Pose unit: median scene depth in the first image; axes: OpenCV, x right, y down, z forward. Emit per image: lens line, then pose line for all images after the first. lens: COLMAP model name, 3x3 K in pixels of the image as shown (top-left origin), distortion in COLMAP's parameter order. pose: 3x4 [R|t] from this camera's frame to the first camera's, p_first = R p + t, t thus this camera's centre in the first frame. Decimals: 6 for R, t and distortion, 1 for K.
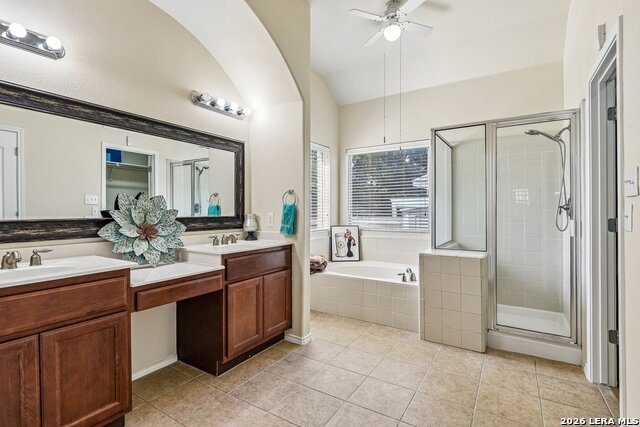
lens RADIAL K [[310.4, 0, 320.3], [0, 310.4, 211.5], [0, 0, 1]] dist [-0.000488, -0.006387]
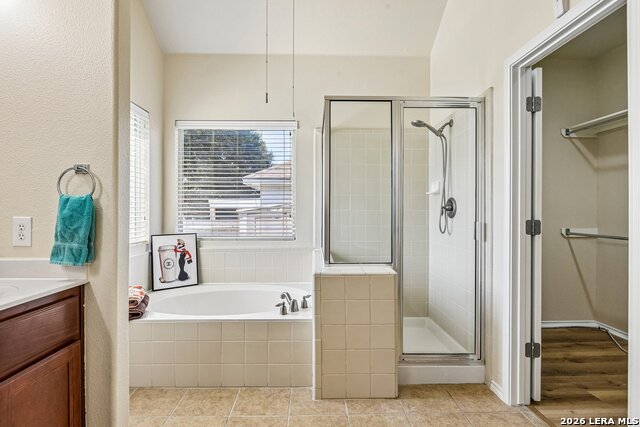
lens RADIAL K [[316.8, 0, 318.1], [0, 316.8, 211.8], [0, 0, 1]] dist [-0.006455, -0.002643]
pose [[0.833995, 0.001883, 0.551769, -0.060592], [0.000508, 0.999991, -0.004179, 0.001630], [-0.551772, 0.003766, 0.833986, 0.428301]]
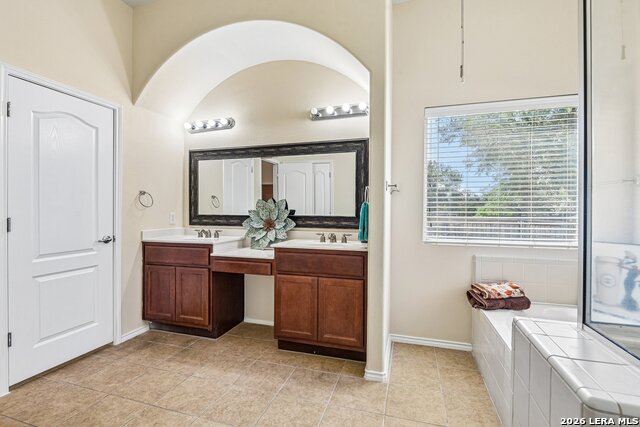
lens RADIAL K [[298.0, 0, 316.2], [0, 298.0, 212.9], [0, 0, 1]] dist [0.002807, -0.005912]
pose [[0.249555, 0.008730, -0.968321, 0.649883], [-0.006525, 0.999952, 0.007333, -0.002129], [0.968339, 0.004488, 0.249600, 0.679175]]
